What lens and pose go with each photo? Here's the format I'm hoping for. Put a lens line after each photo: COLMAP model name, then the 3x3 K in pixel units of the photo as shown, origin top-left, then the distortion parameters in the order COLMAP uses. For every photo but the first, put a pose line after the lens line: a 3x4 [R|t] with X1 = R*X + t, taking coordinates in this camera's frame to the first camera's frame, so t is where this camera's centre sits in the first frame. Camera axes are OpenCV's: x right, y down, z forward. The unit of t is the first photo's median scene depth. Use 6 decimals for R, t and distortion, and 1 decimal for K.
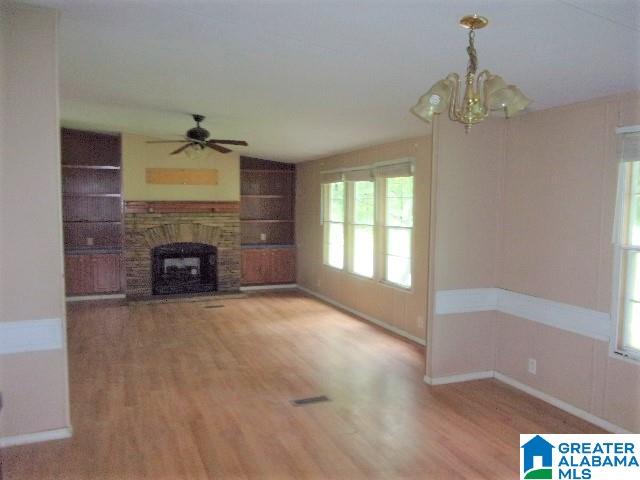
lens RADIAL K [[525.9, 0, 319.0], [0, 525.9, 235.6], [0, 0, 1]] dist [-0.001496, -0.001372]
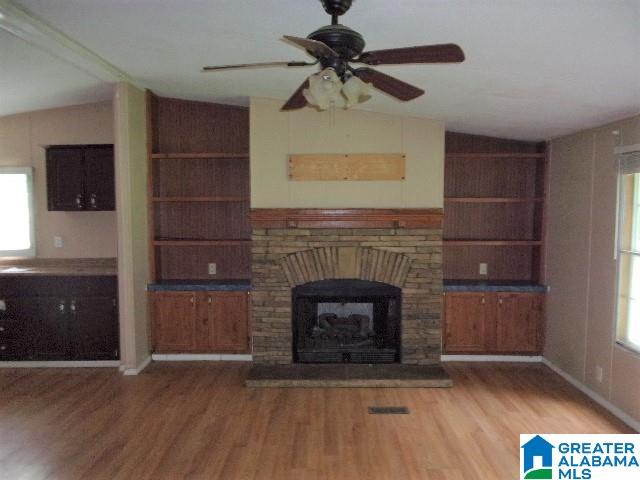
lens RADIAL K [[525.9, 0, 323.4], [0, 525.9, 234.3], [0, 0, 1]] dist [-0.001496, -0.001372]
pose [[0.927691, 0.020407, -0.372790, -0.059764], [-0.023724, 0.999709, -0.004311, -0.032989], [0.372593, 0.012843, 0.927906, 0.434958]]
